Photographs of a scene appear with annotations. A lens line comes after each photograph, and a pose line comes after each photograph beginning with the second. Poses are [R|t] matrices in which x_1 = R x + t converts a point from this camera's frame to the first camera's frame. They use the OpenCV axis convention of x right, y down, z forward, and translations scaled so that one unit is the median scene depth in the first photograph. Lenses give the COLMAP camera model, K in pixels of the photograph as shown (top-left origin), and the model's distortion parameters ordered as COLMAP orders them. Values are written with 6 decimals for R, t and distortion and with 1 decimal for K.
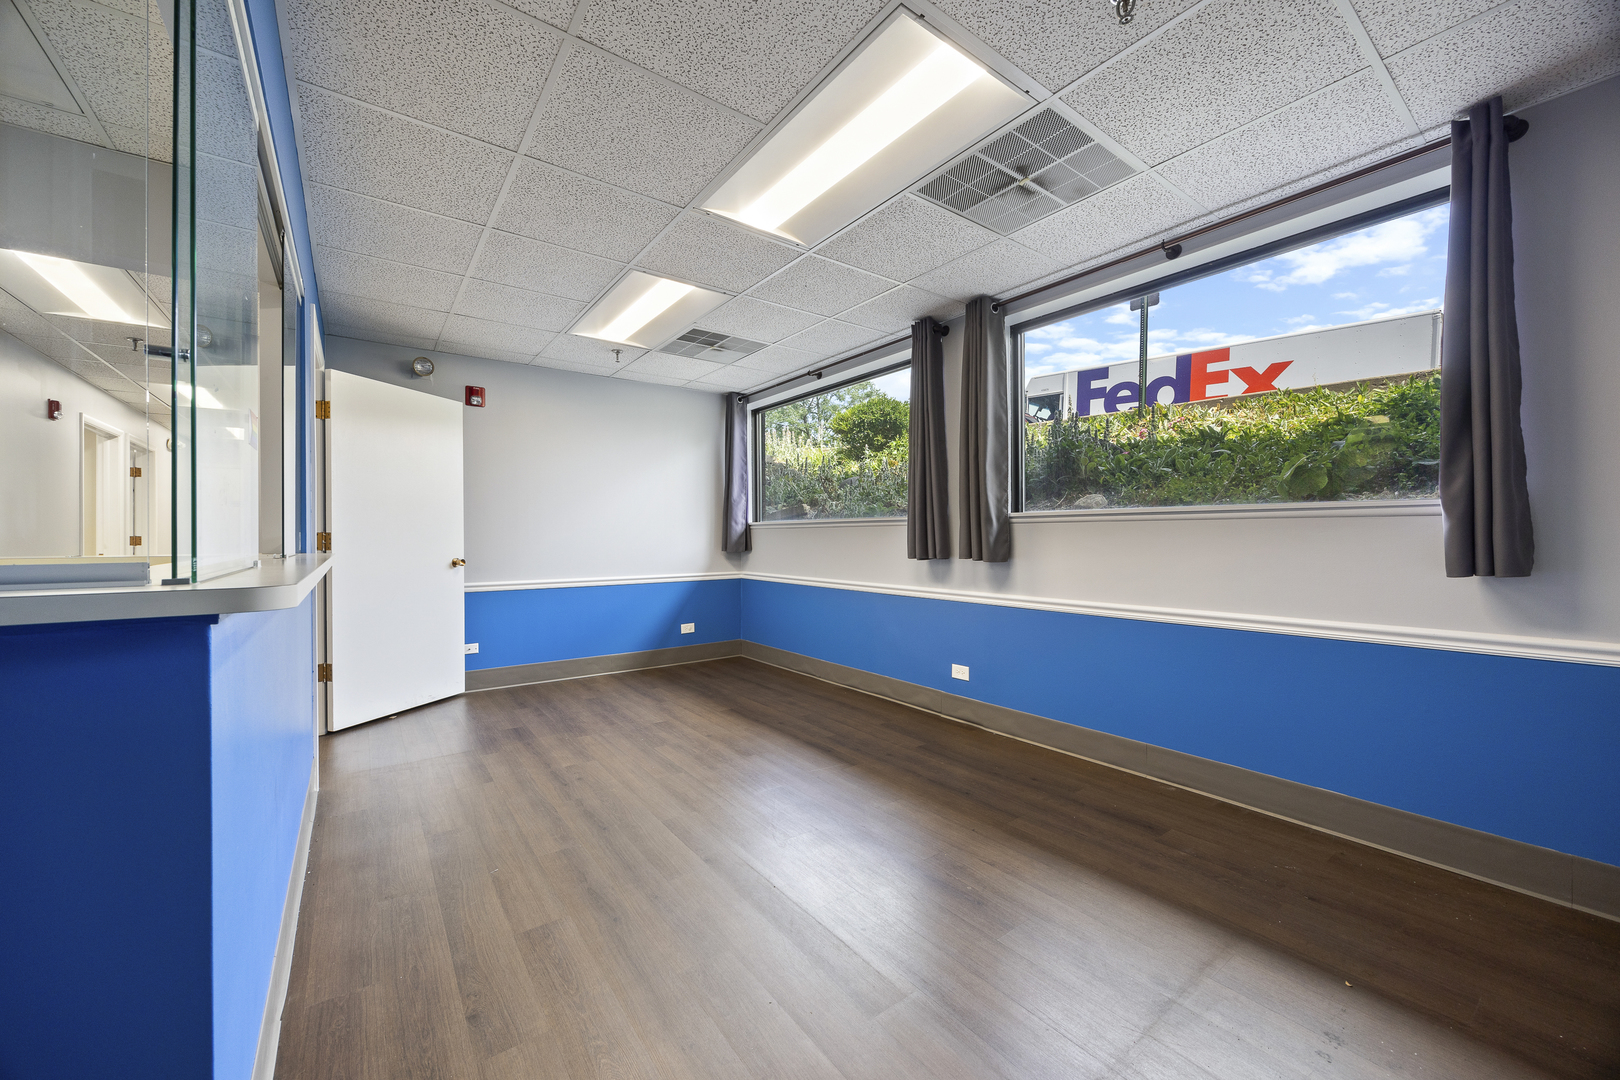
lens RADIAL K [[620.4, 0, 812.8], [0, 620.4, 531.7], [0, 0, 1]] dist [-0.001260, 0.000169]
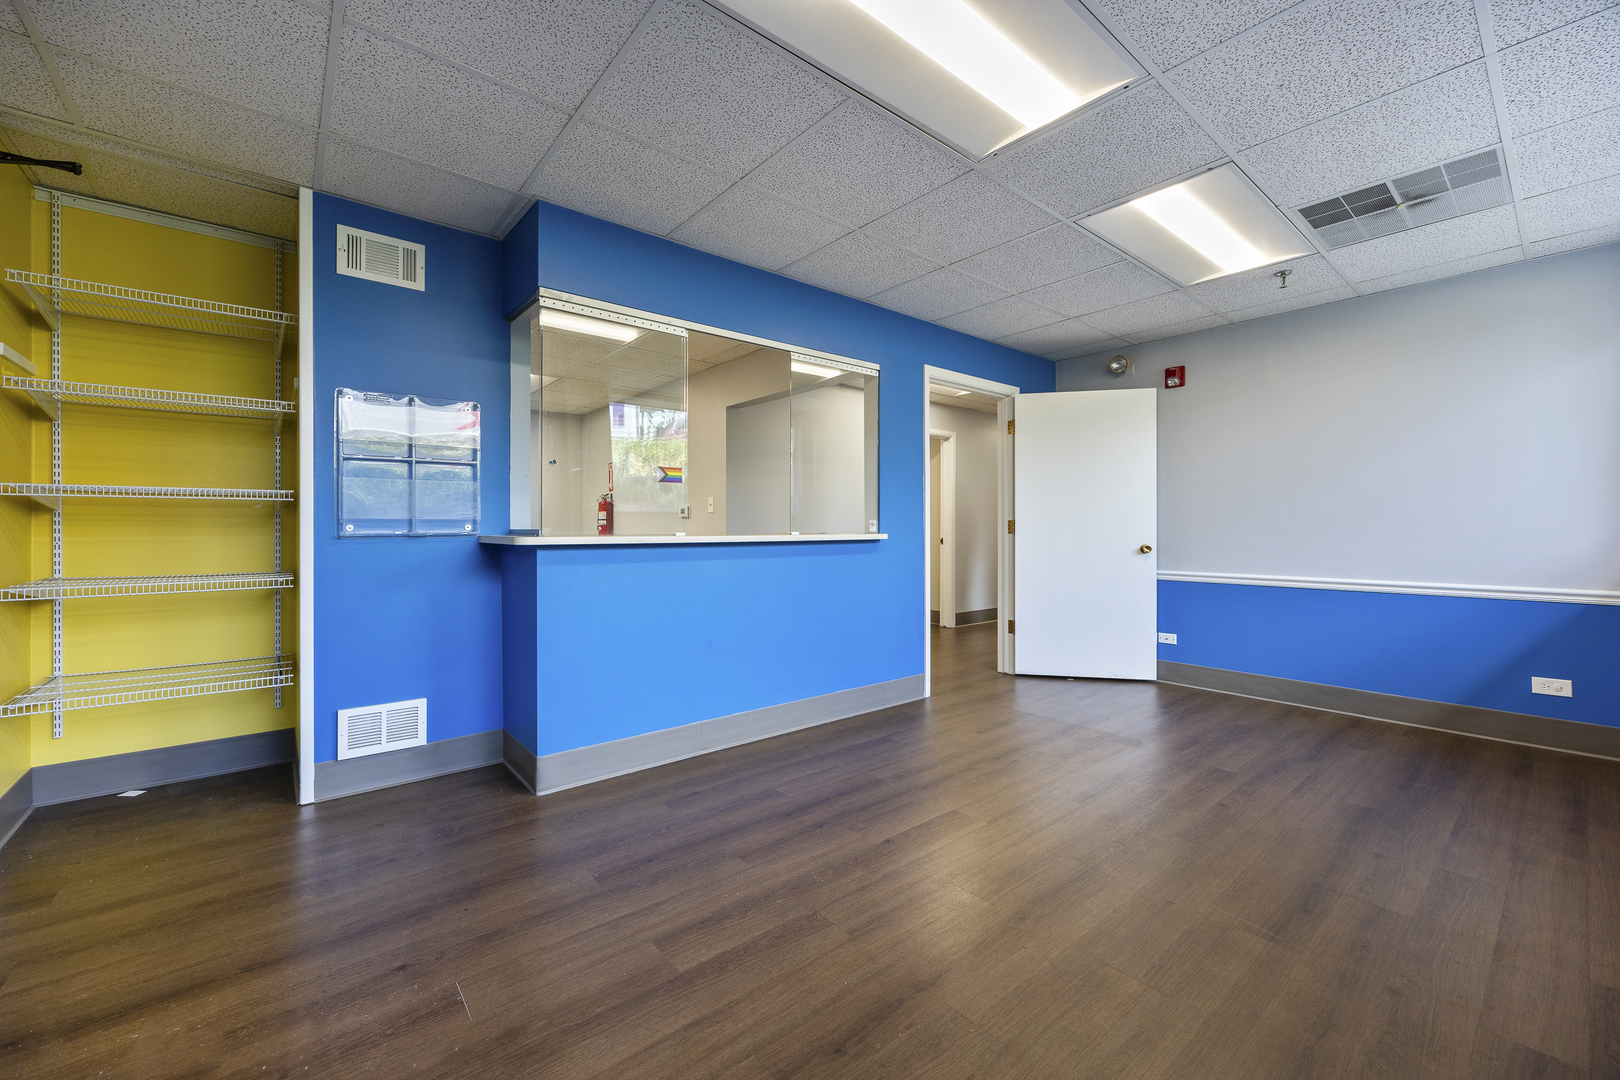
lens RADIAL K [[620.4, 0, 812.8], [0, 620.4, 531.7], [0, 0, 1]] dist [-0.001260, 0.000169]
pose [[0.067721, 0.008823, -0.997665, 0.505393], [0.008953, 0.999915, 0.009450, 0.008874], [0.997664, -0.009573, 0.067636, 0.498863]]
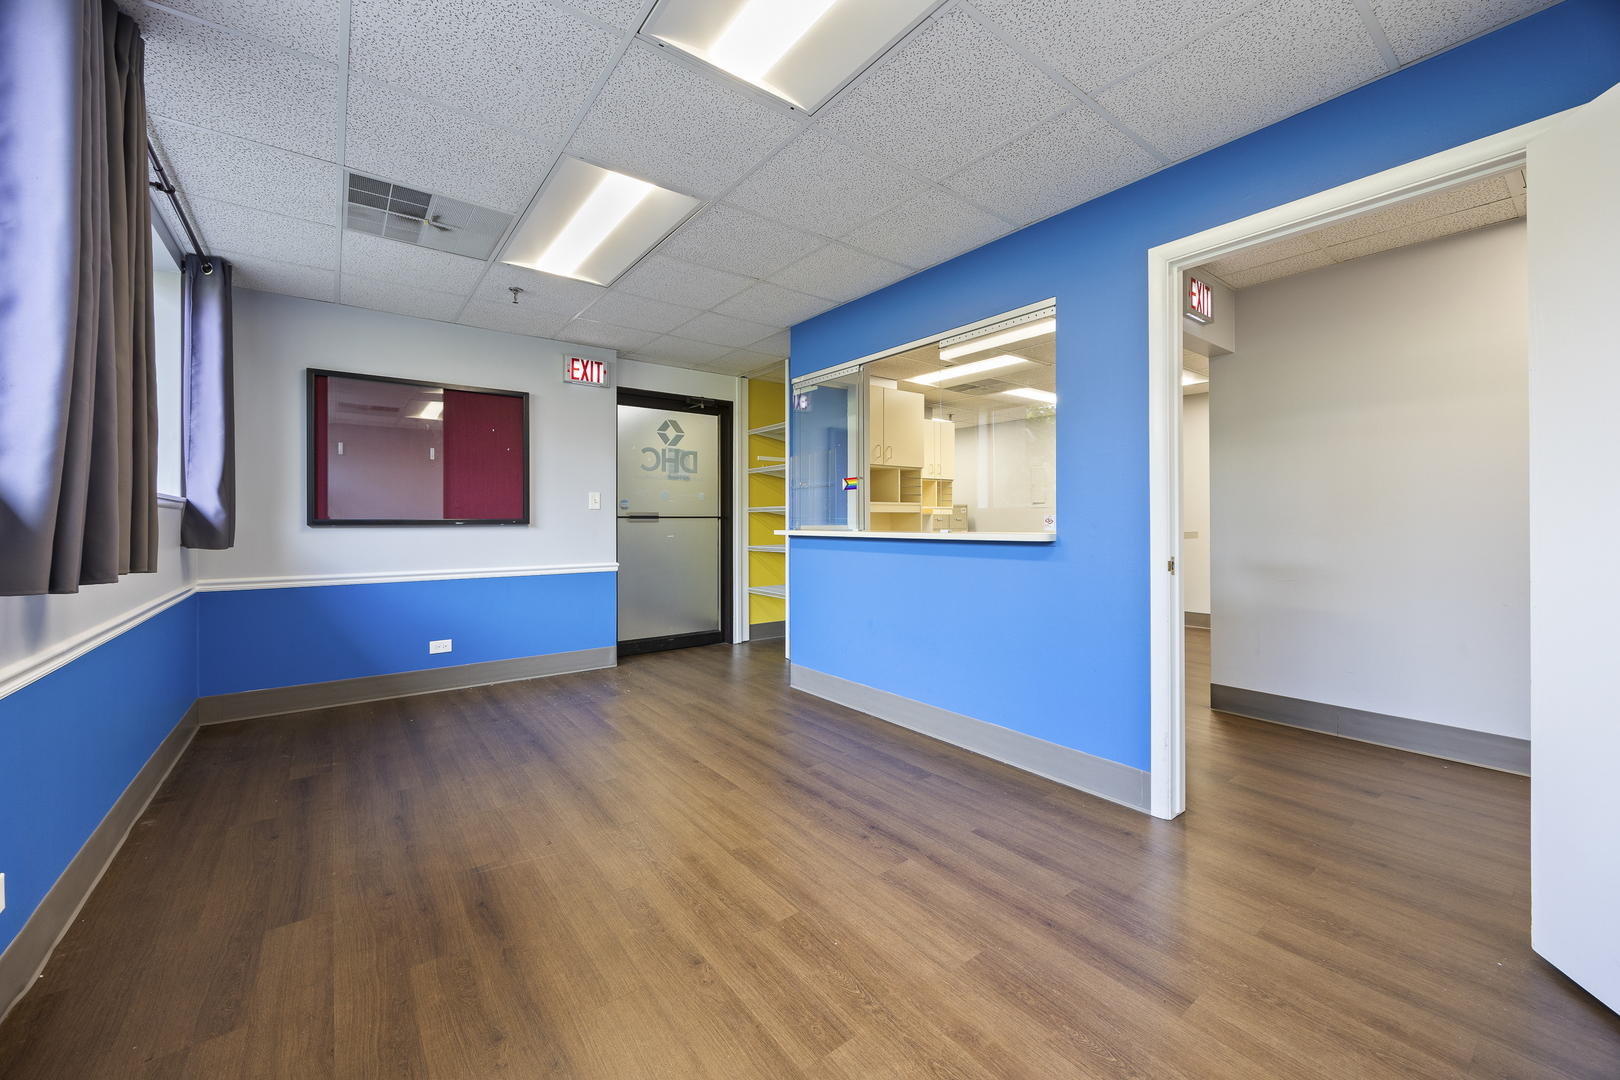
lens RADIAL K [[673.3, 0, 814.2], [0, 673.3, 521.2], [0, 0, 1]] dist [-0.001607, 0.000126]
pose [[-0.999910, 0.006446, -0.011756, -0.253170], [0.006562, 0.999929, -0.009924, 0.014203], [0.011691, -0.010000, -0.999882, 1.514061]]
